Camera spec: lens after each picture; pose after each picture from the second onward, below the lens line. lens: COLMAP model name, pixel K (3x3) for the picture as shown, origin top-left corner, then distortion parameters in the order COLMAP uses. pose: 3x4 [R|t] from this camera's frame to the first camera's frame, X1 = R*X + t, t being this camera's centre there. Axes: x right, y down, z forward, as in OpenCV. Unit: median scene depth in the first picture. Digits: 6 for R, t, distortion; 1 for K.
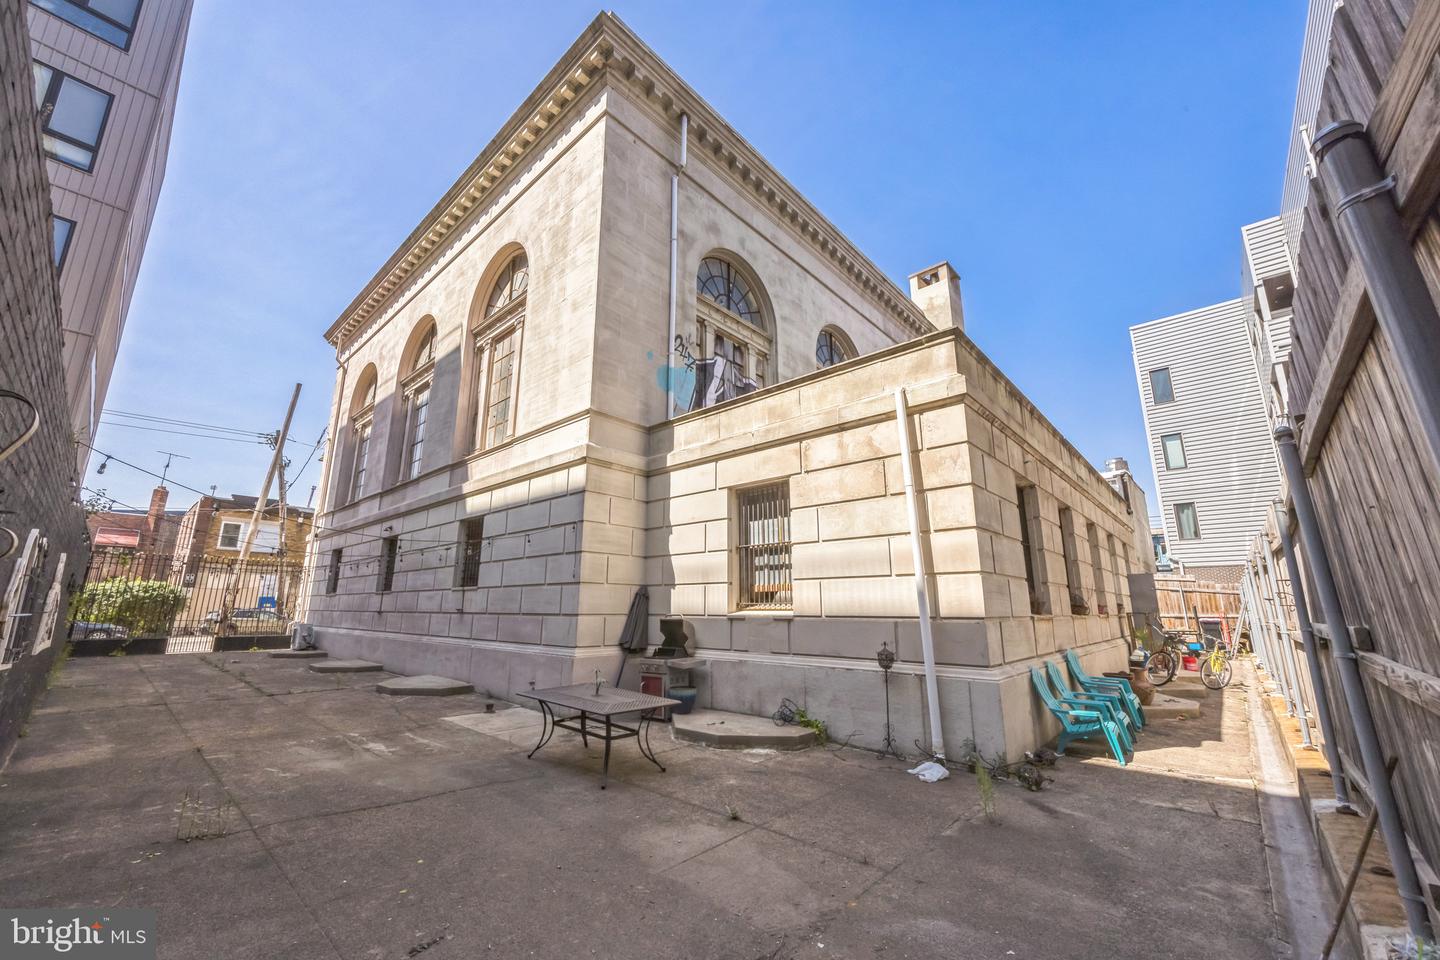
lens RADIAL K [[554.2, 0, 720.0], [0, 554.2, 480.0], [0, 0, 1]] dist [-0.000886, -0.000138]
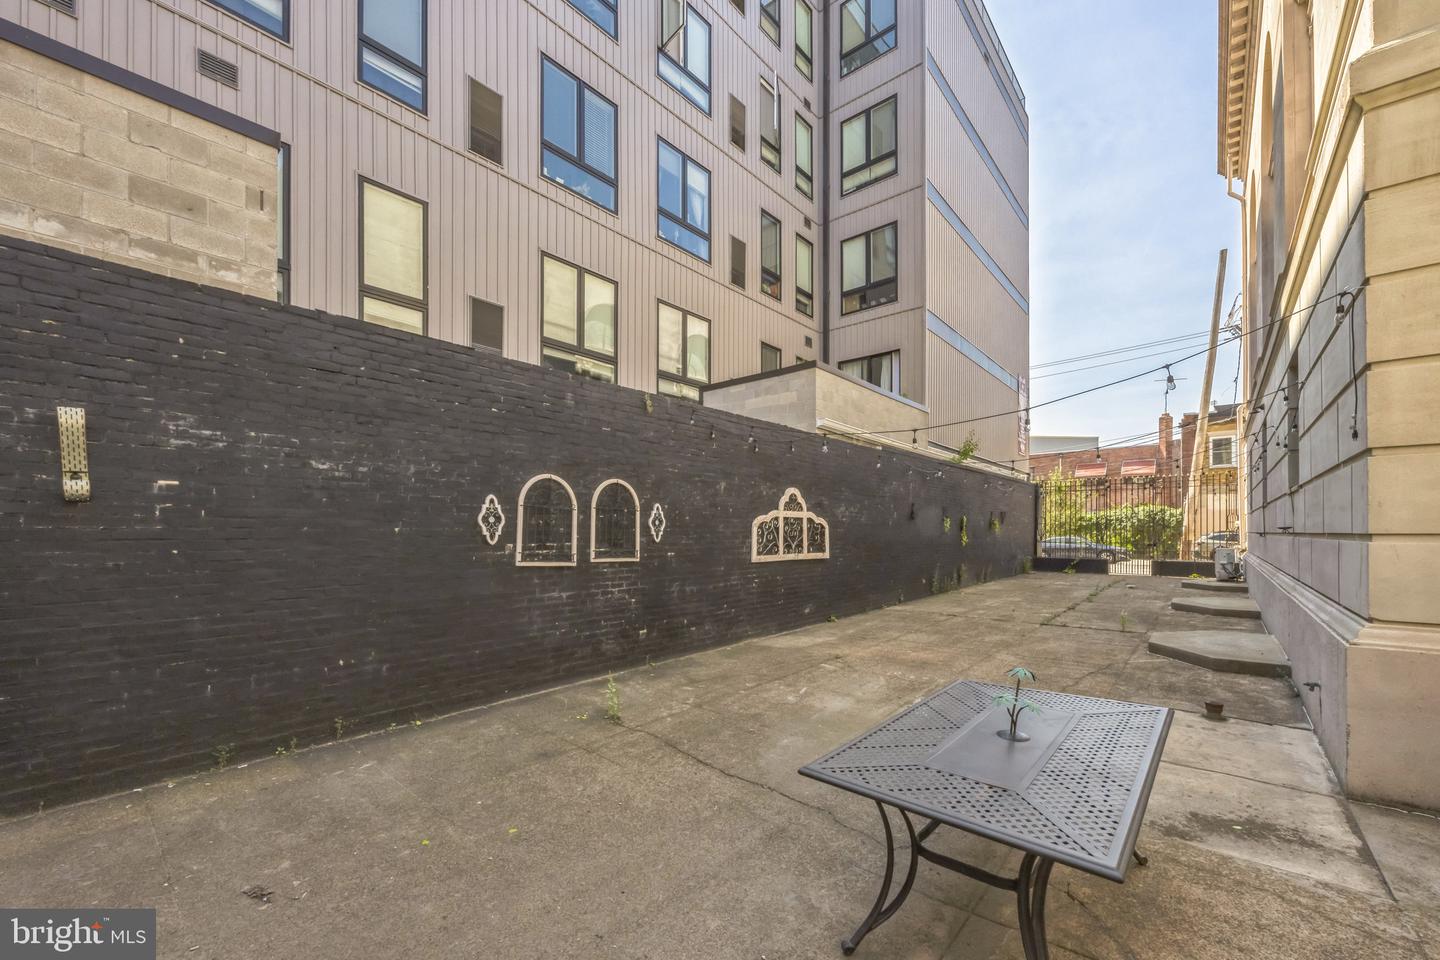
lens RADIAL K [[576.5, 0, 715.3], [0, 576.5, 534.4], [0, 0, 1]] dist [0.001657, 0.000088]
pose [[0.008069, -0.001685, -0.999966, 0.065012], [0.230642, 0.973039, 0.000222, 0.075684], [0.973005, -0.230636, 0.008240, 0.305808]]
